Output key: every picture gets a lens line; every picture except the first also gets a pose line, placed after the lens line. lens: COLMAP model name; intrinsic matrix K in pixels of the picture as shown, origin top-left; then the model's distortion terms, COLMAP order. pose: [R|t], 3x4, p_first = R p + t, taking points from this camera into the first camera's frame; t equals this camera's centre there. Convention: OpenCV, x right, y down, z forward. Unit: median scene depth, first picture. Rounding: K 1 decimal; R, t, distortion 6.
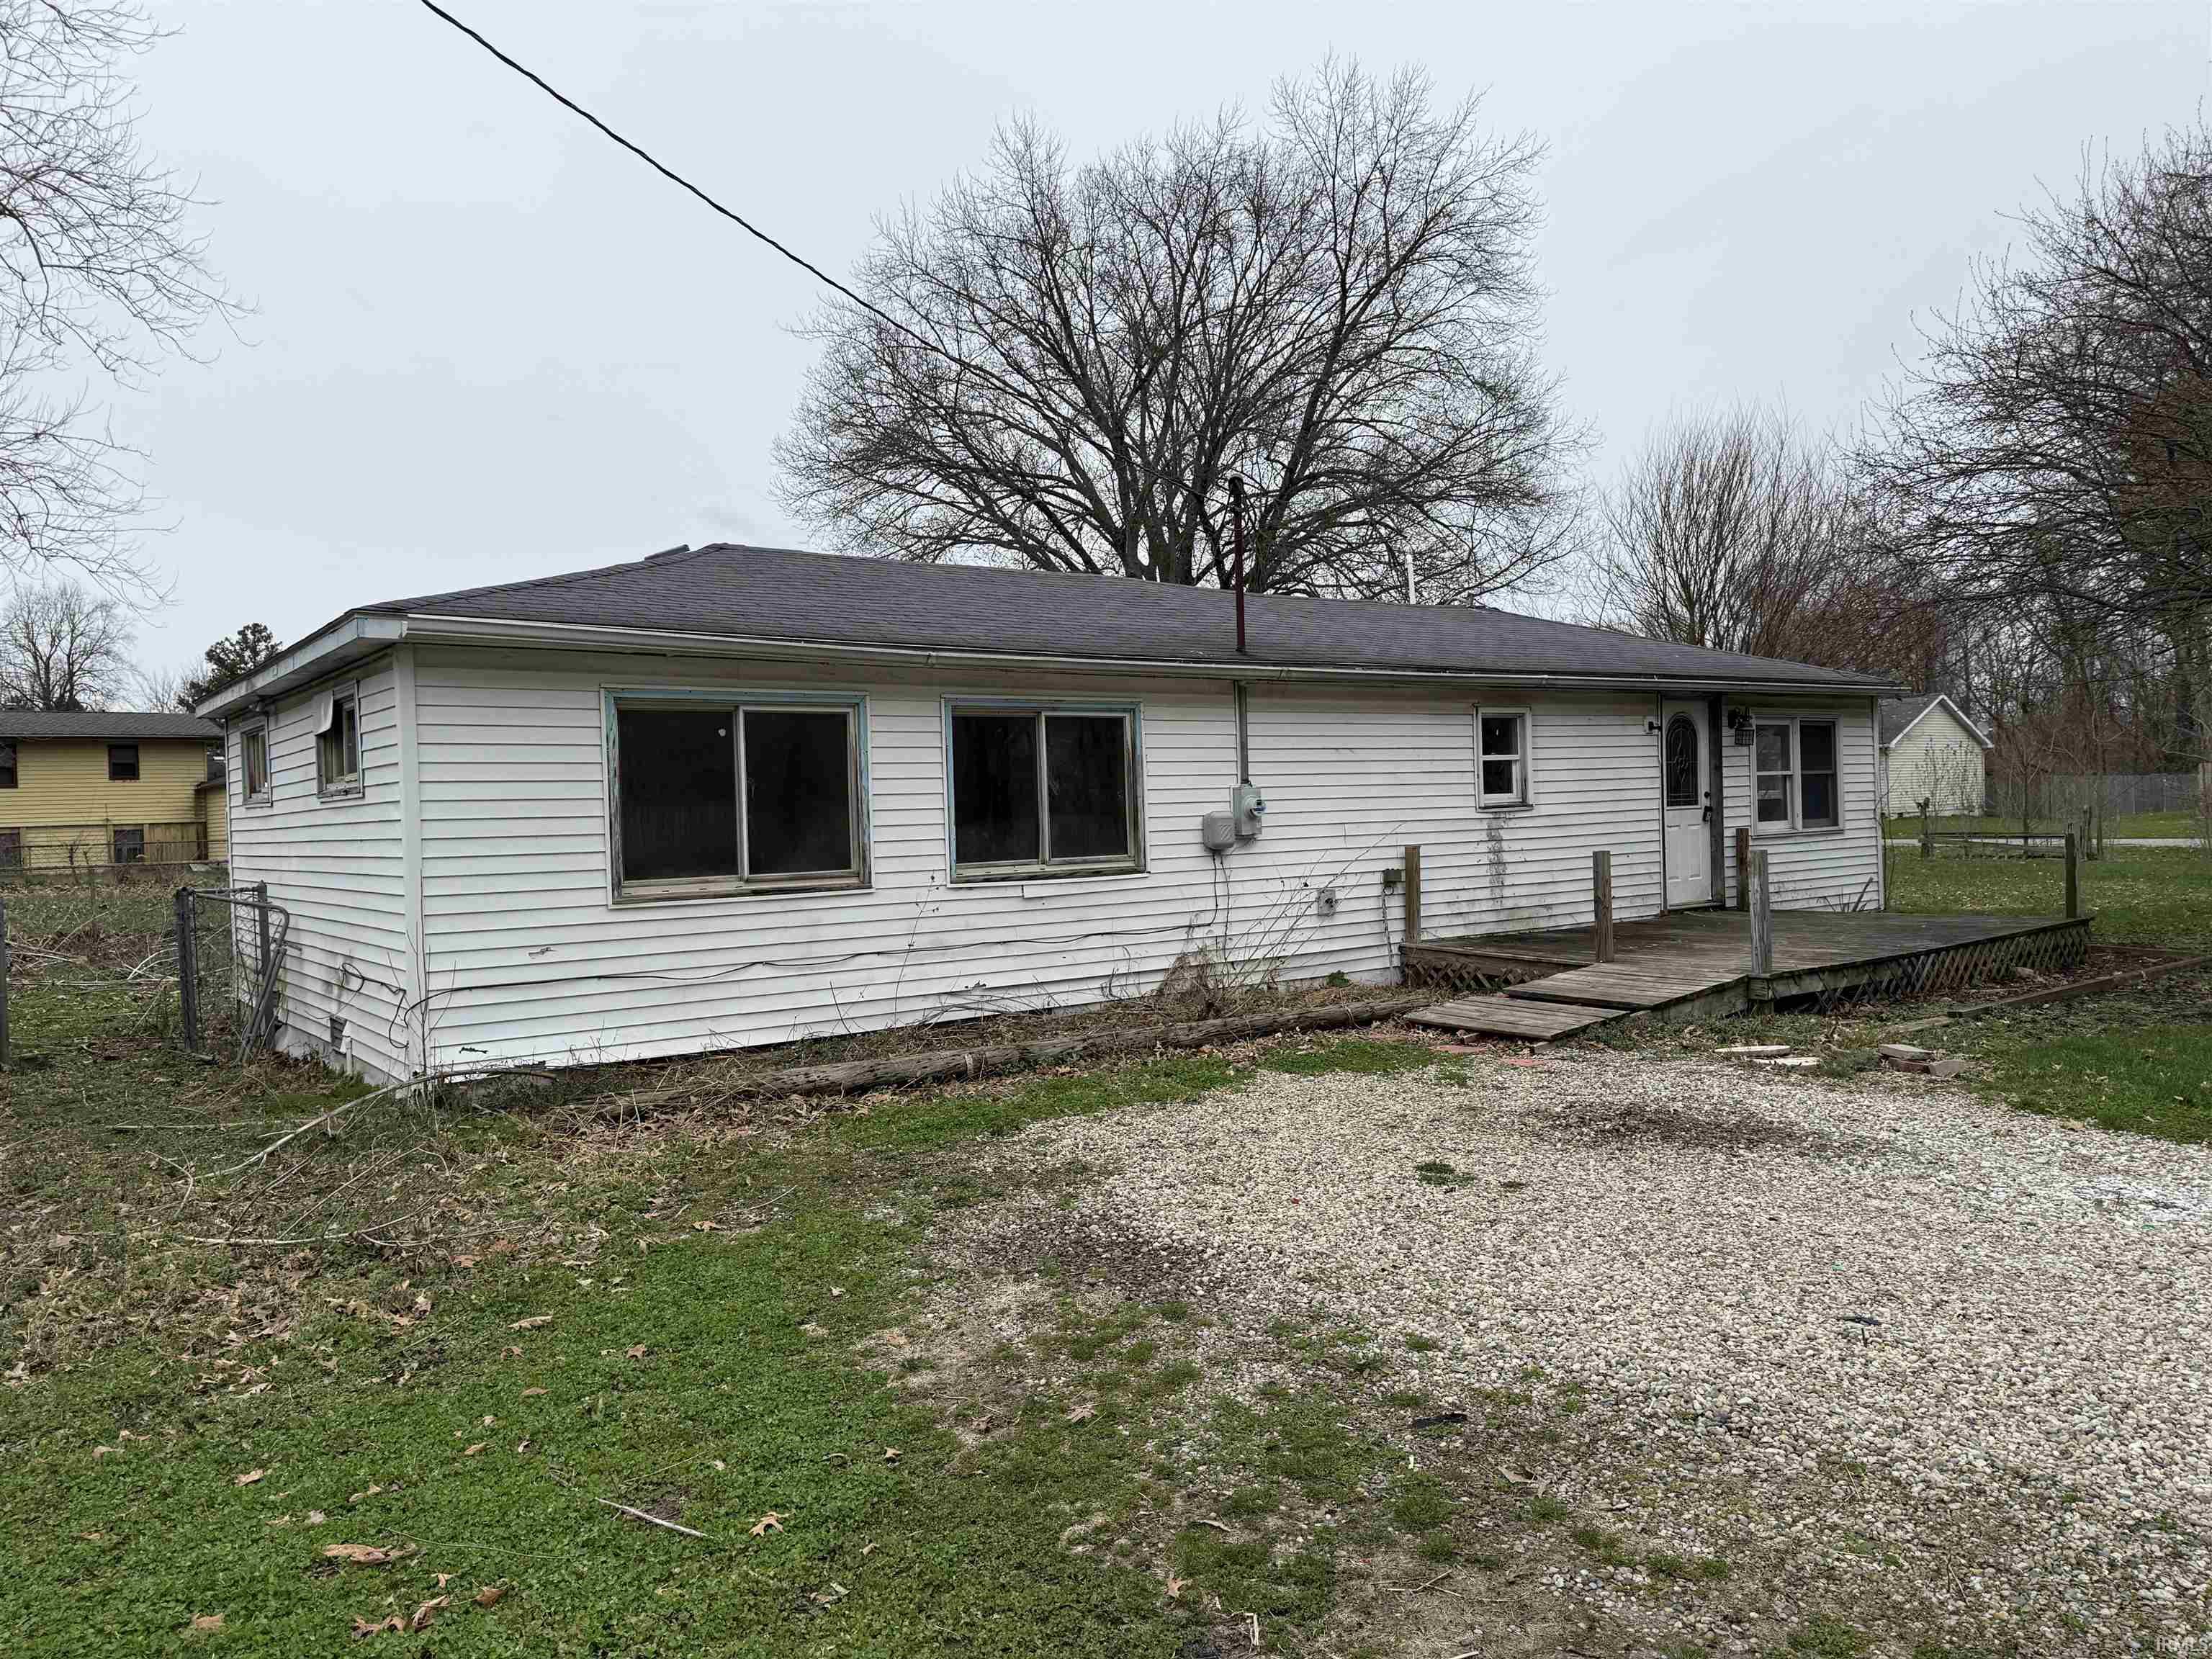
lens RADIAL K [[1529.2, 0, 1106.0], [0, 1529.2, 829.5], [0, 0, 1]] dist [0.166797, -0.318403]
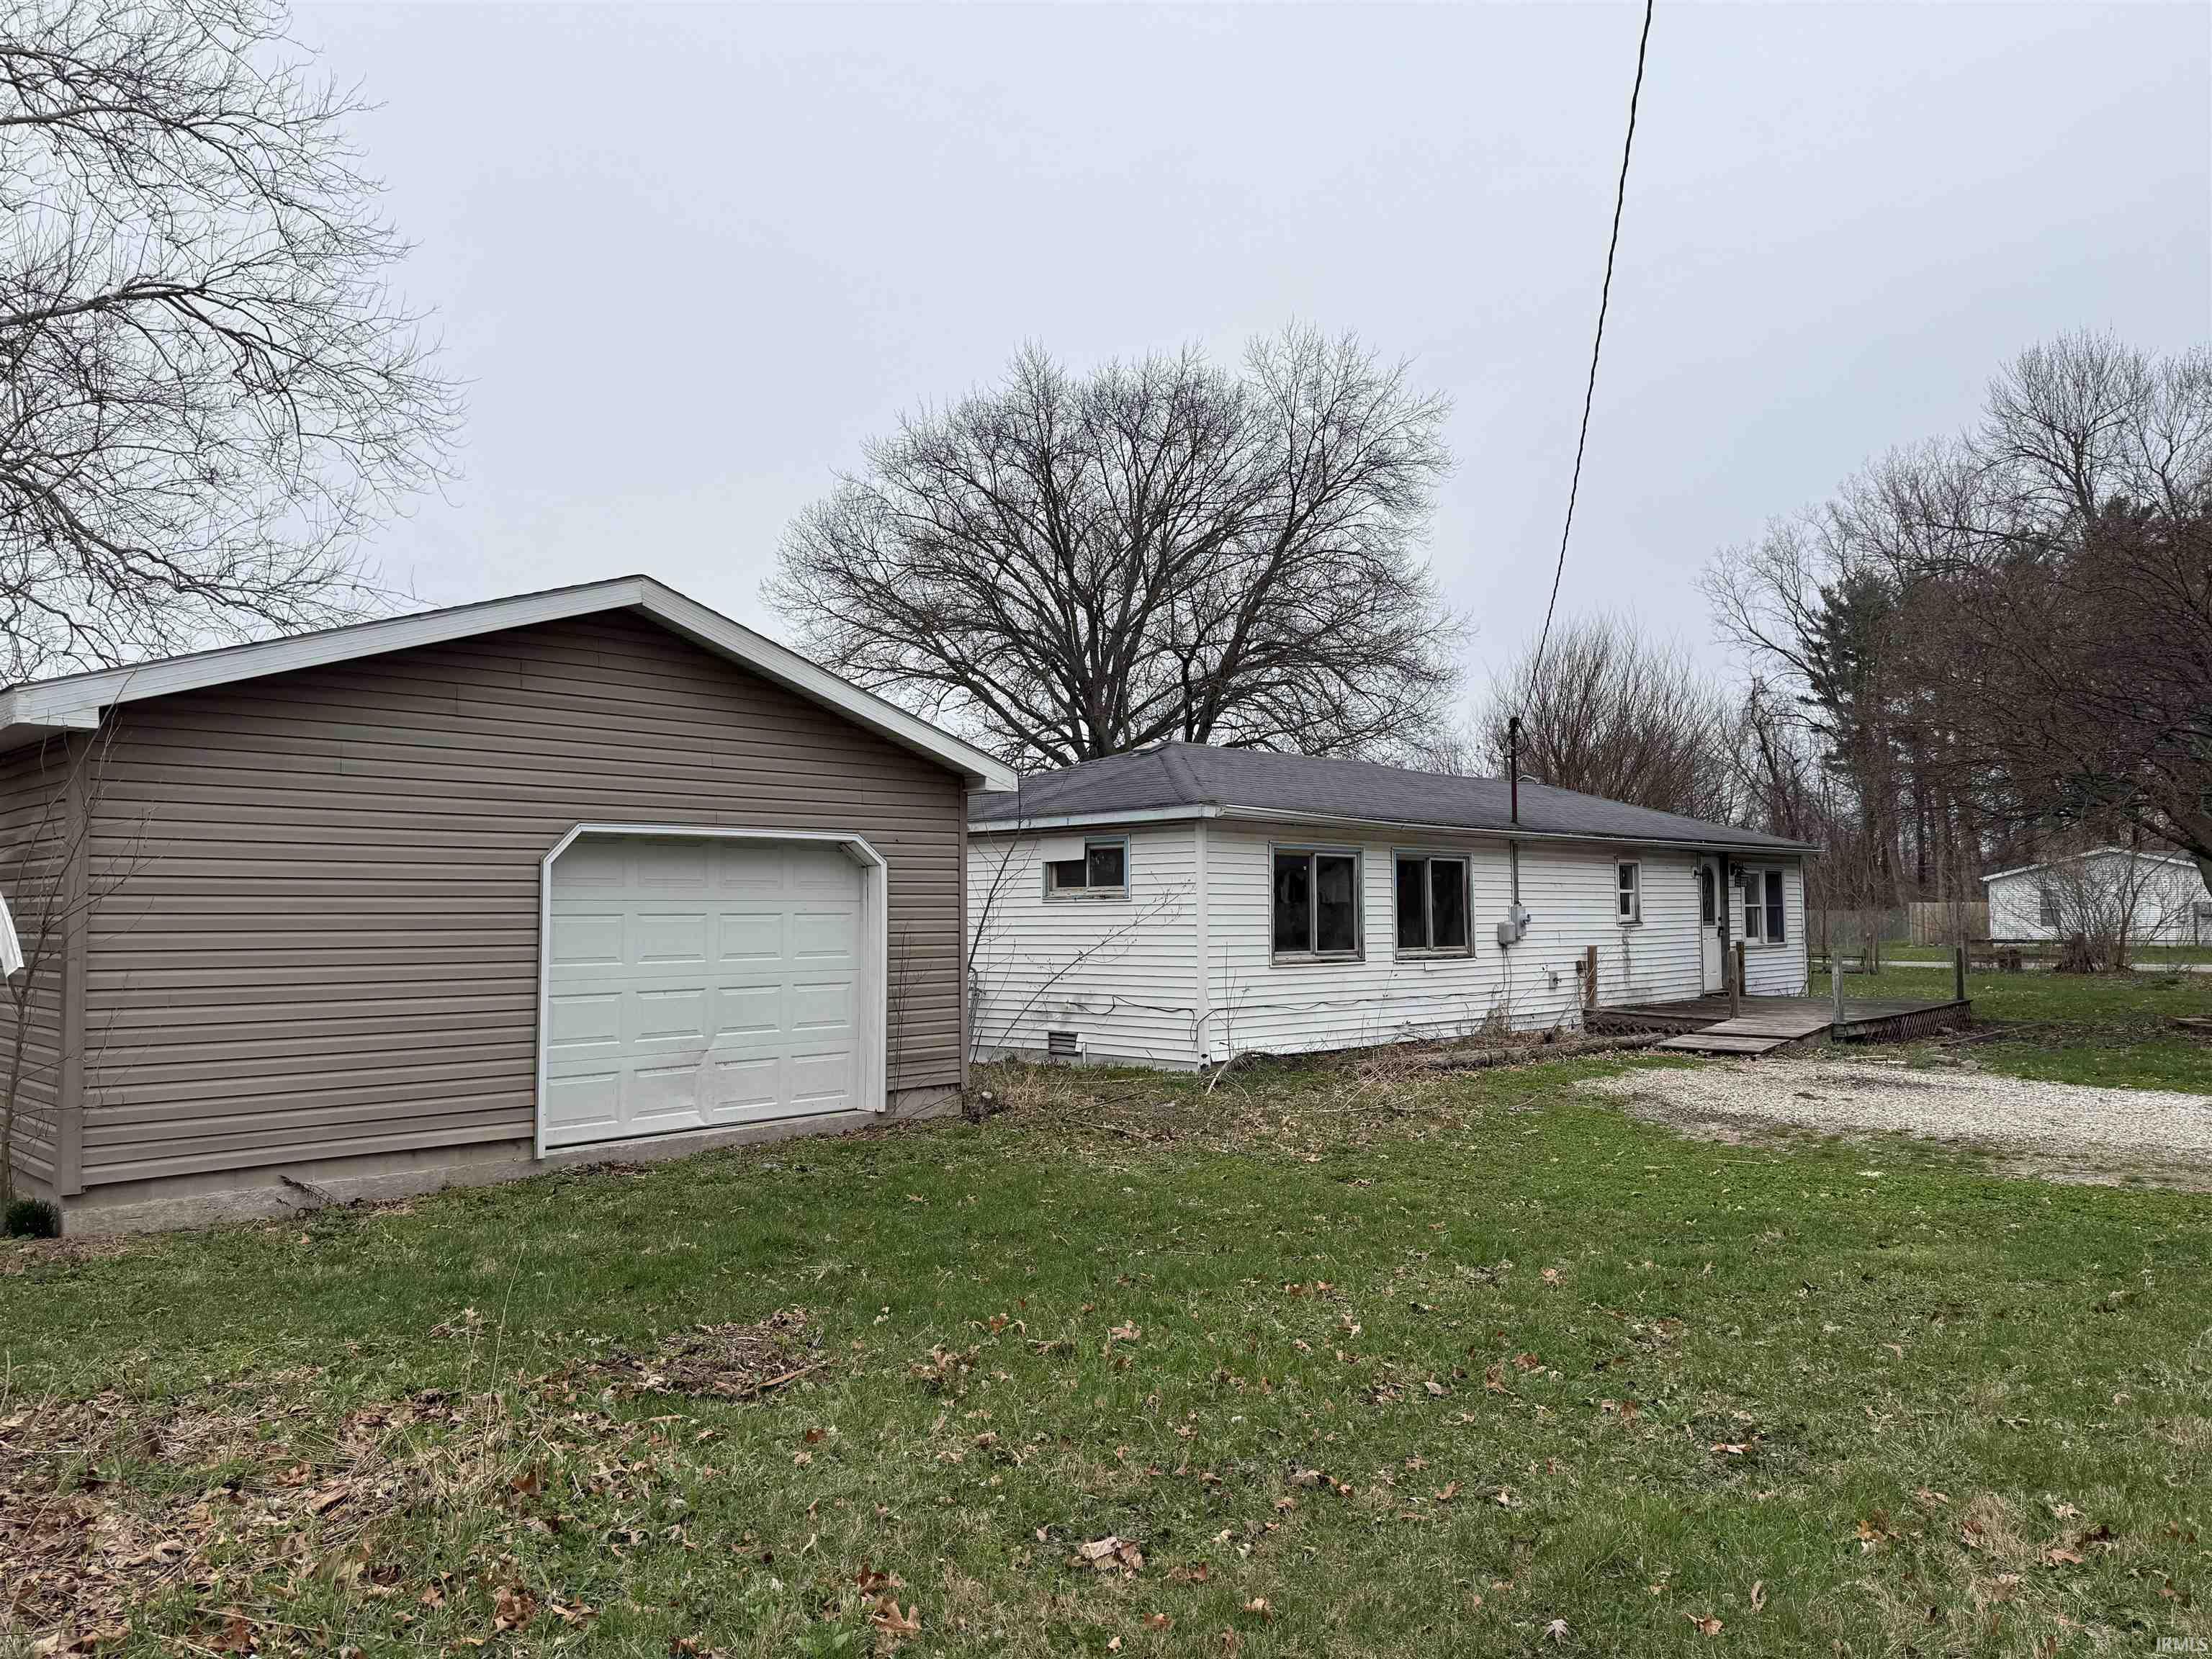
lens RADIAL K [[1529.2, 0, 1106.0], [0, 1529.2, 829.5], [0, 0, 1]] dist [0.166797, -0.318403]
pose [[0.985861, 0.032740, 0.164337, -0.598581], [-0.020751, 0.997032, -0.074145, 0.020912], [-0.166277, 0.069687, 0.983614, -0.523736]]
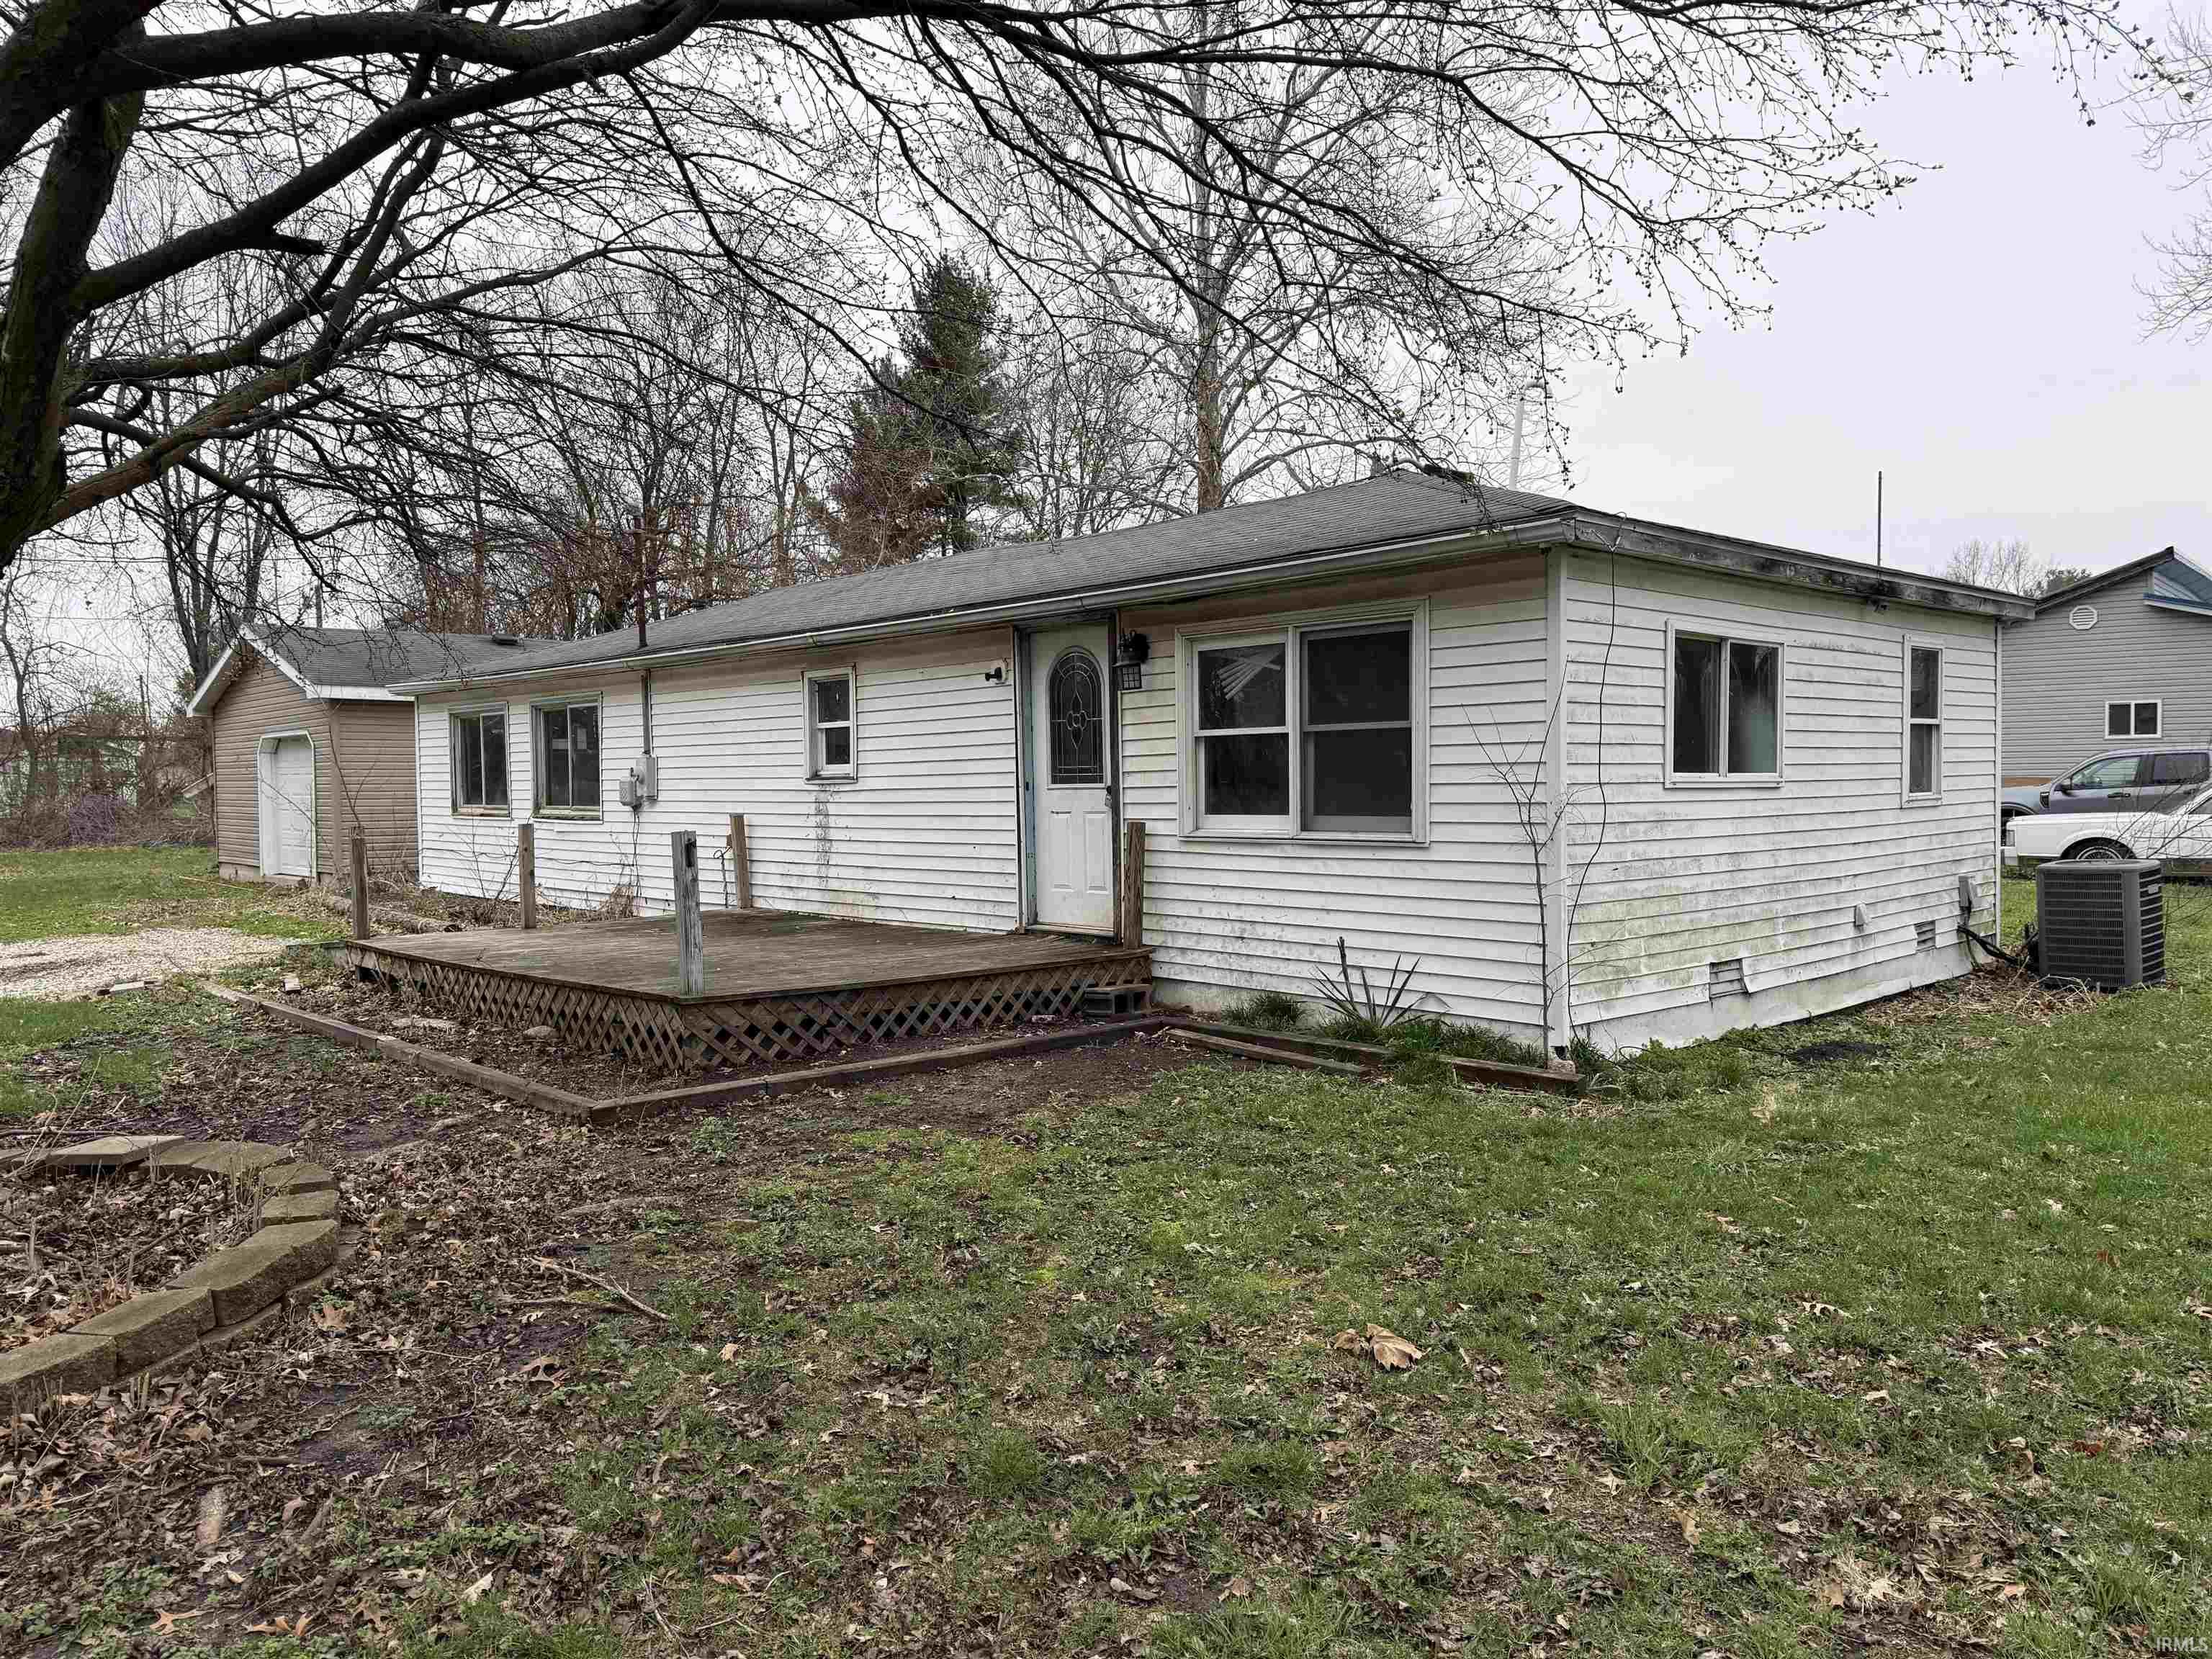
lens RADIAL K [[1529.2, 0, 1106.0], [0, 1529.2, 829.5], [0, 0, 1]] dist [0.166797, -0.318403]
pose [[0.114524, 0.062879, -0.991429, 1.353727], [-0.003962, 0.998016, 0.062839, -0.048672], [0.993413, -0.003269, 0.114545, 1.213490]]
